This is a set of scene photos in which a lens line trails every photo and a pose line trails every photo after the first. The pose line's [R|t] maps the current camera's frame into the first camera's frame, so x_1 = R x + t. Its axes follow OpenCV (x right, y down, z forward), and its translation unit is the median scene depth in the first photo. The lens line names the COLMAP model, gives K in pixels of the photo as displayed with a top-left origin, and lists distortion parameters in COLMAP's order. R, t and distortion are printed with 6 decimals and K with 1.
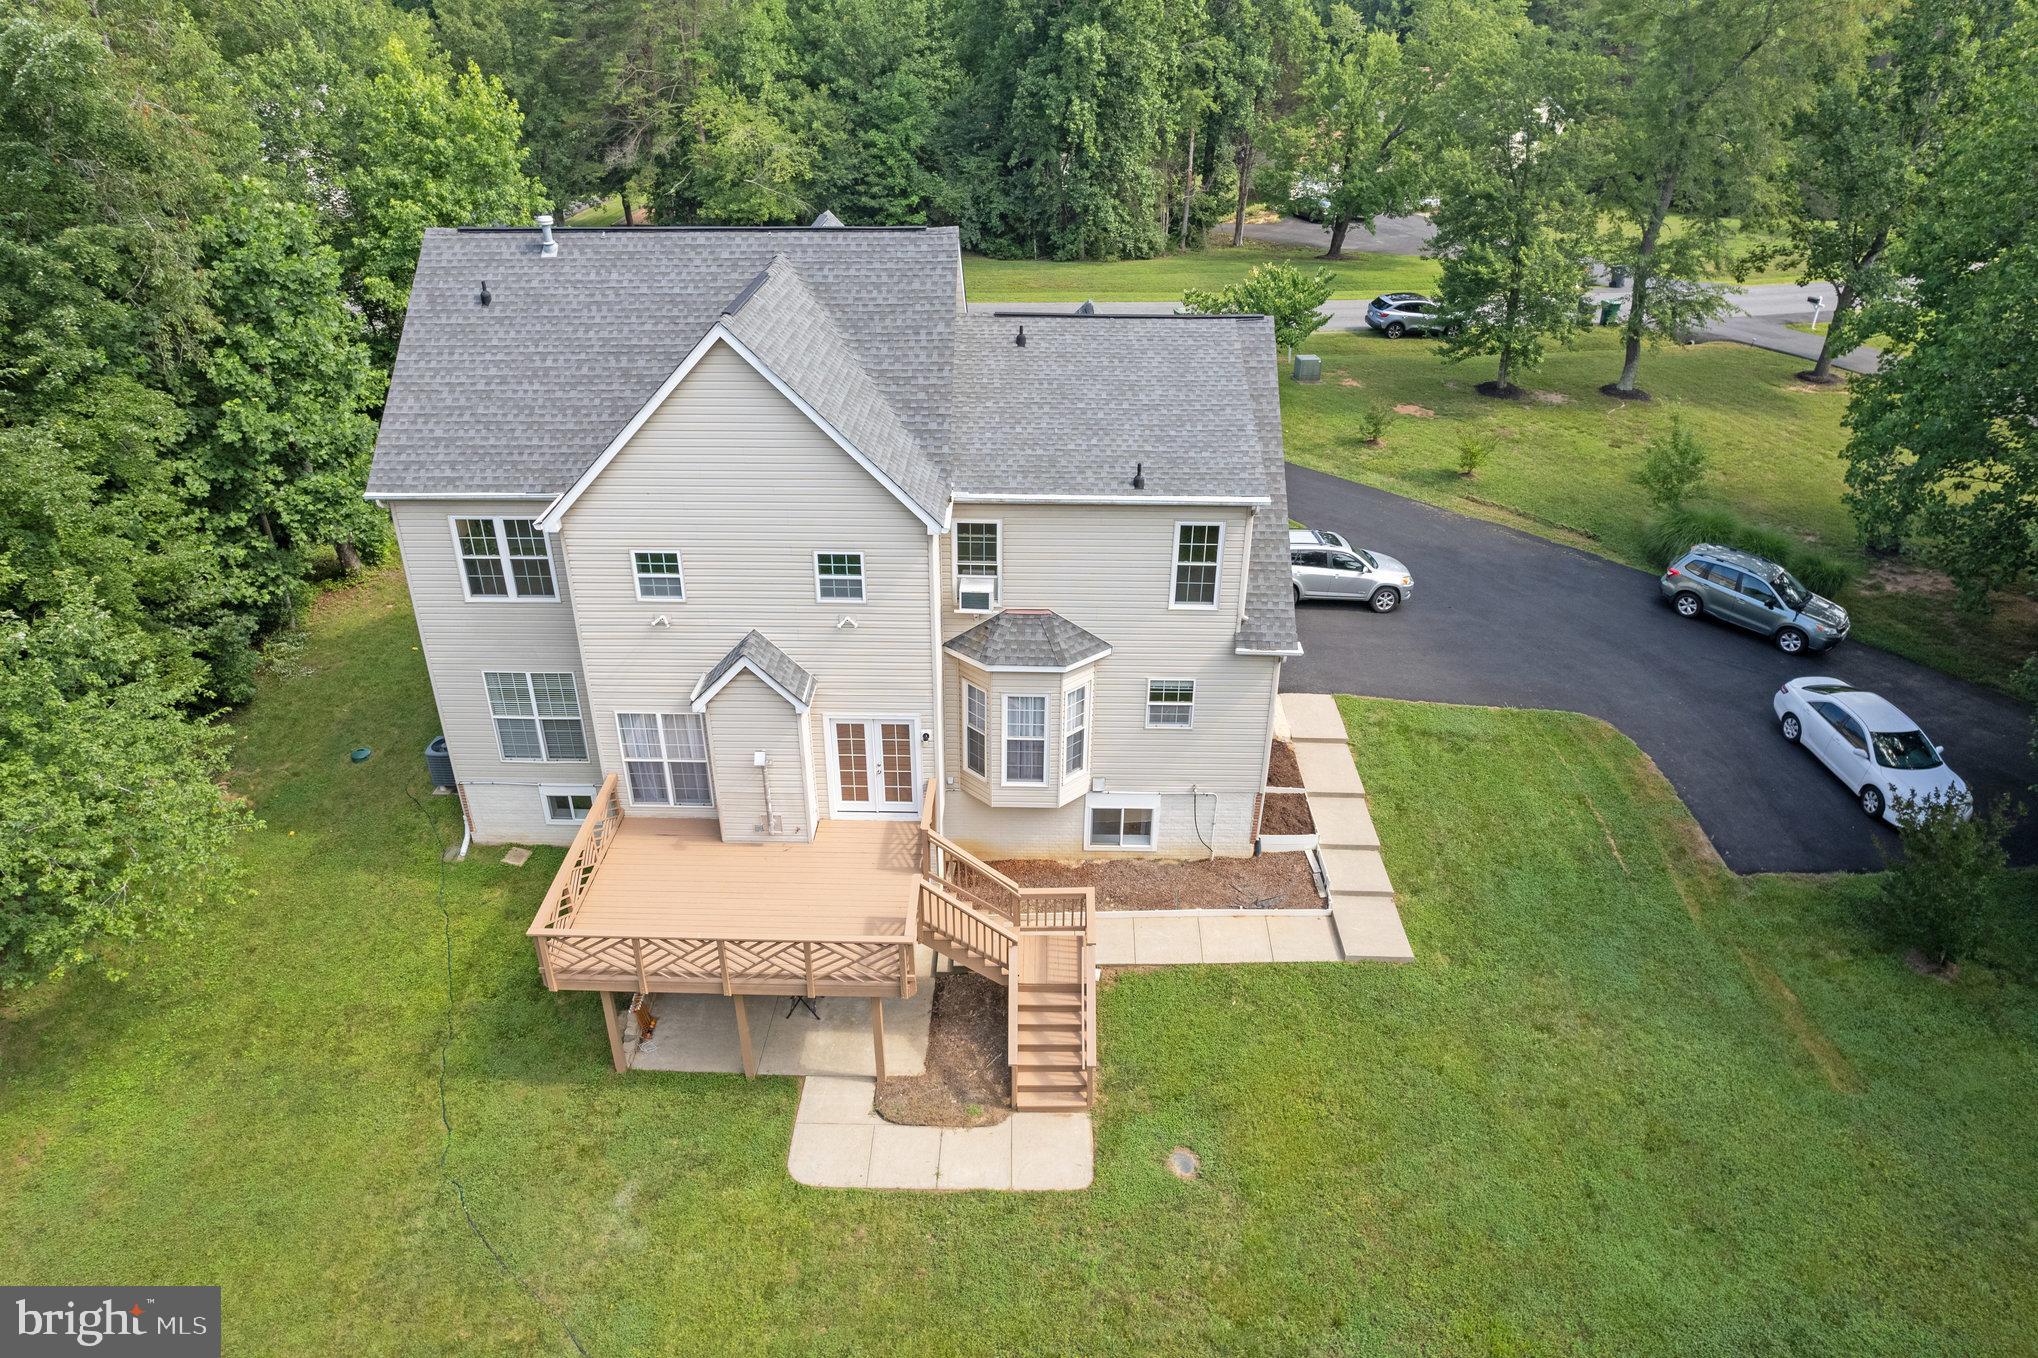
lens RADIAL K [[1319.4, 0, 1019.0], [0, 1319.4, 679.0], [0, 0, 1]] dist [-0.059666, 0.037379]
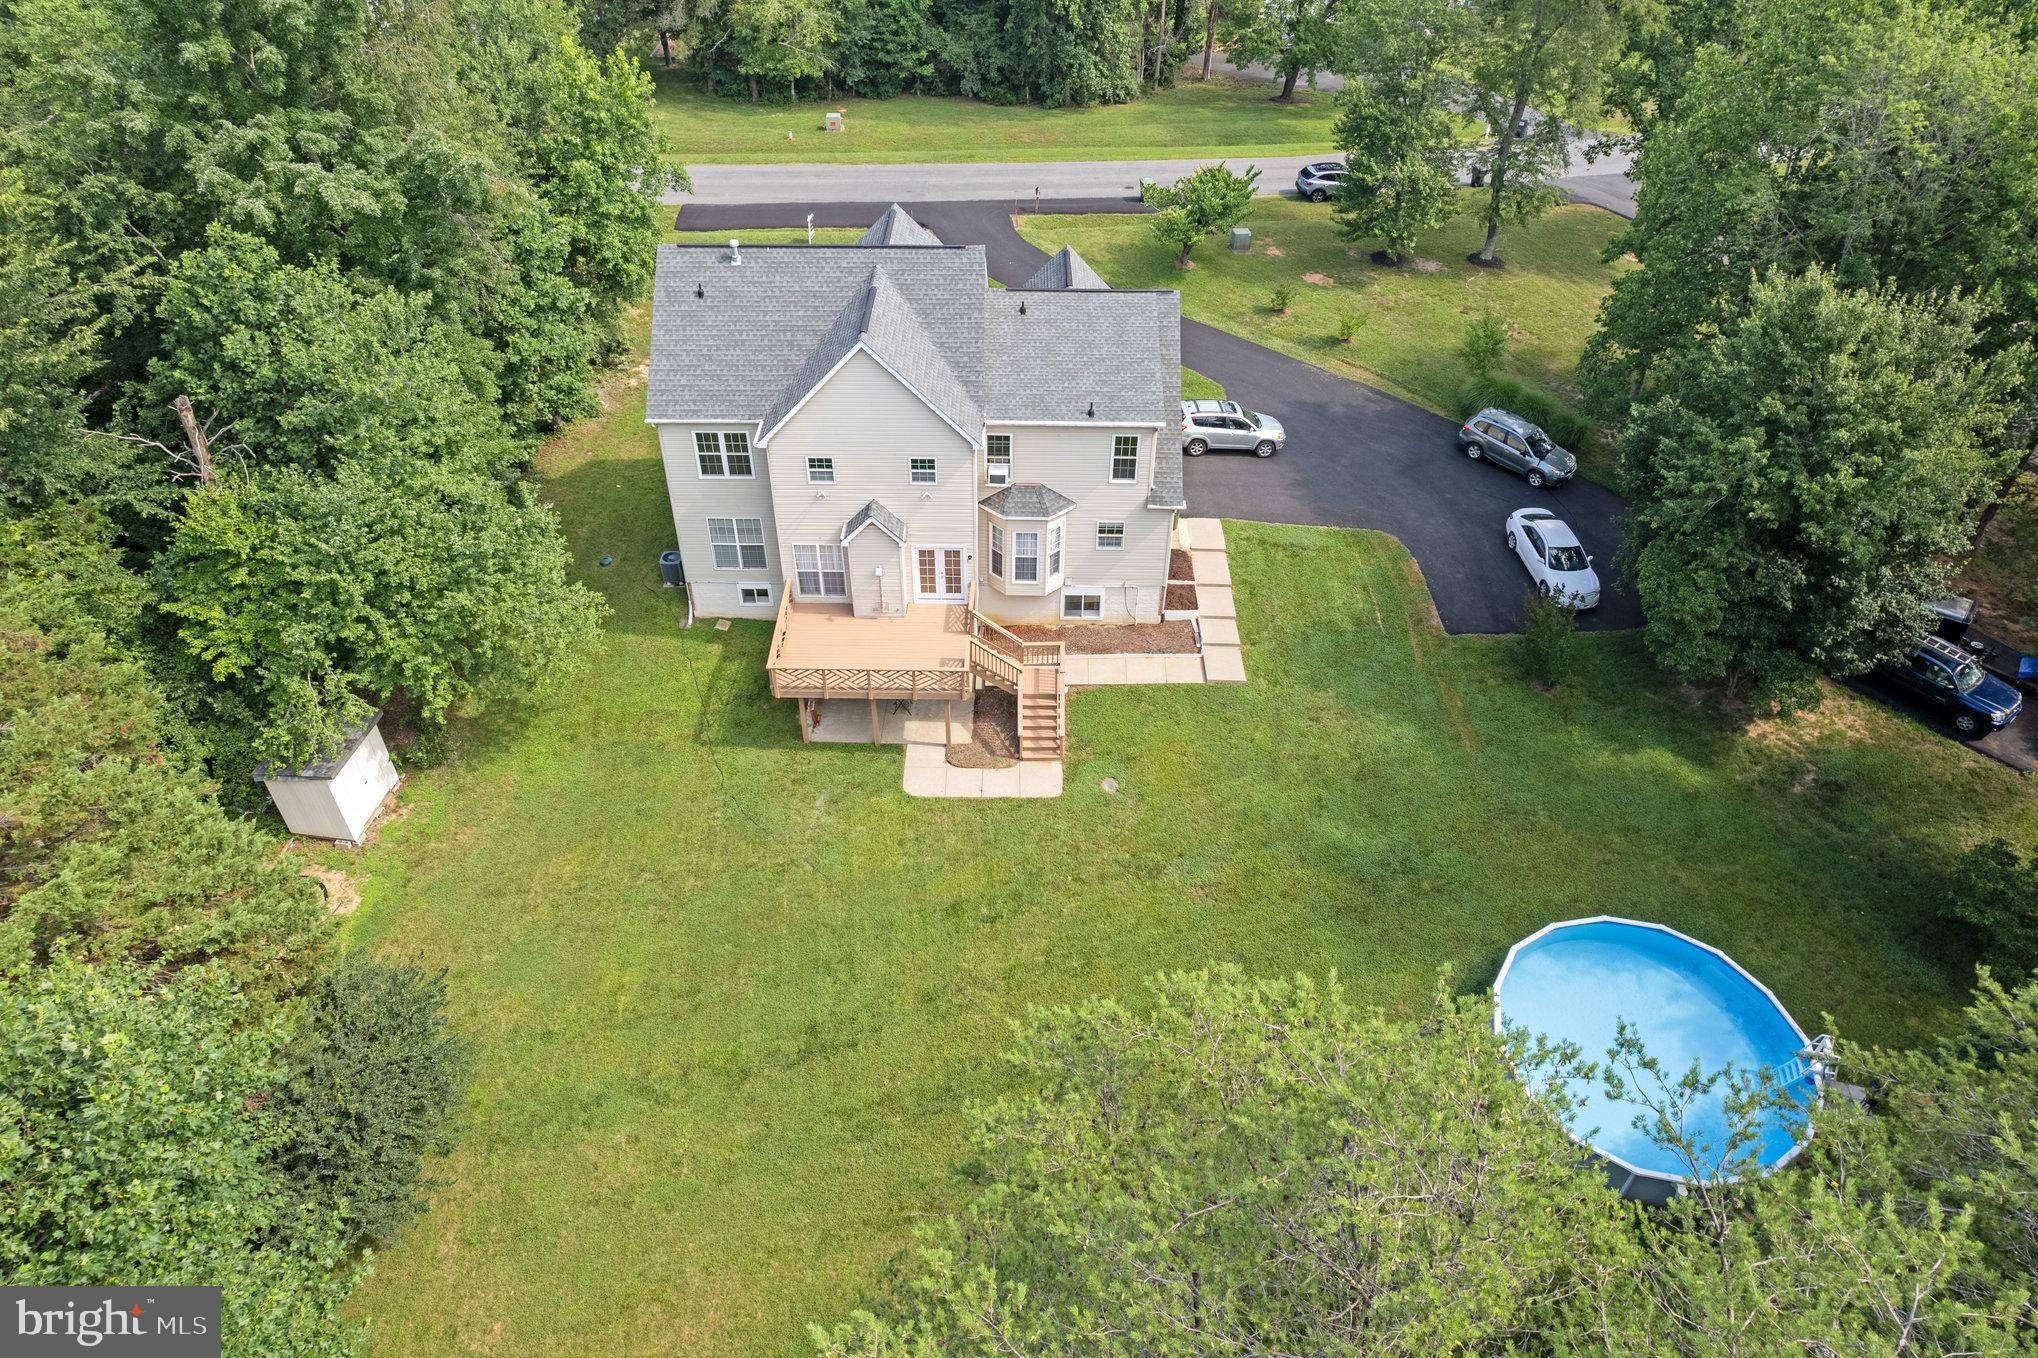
lens RADIAL K [[1319.4, 0, 1019.0], [0, 1319.4, 679.0], [0, 0, 1]] dist [-0.059666, 0.037379]
pose [[0.999962, -0.002700, 0.008248, -0.019147], [0.001084, 0.981804, 0.189893, -0.125912], [-0.008610, -0.189877, 0.981770, -0.731212]]
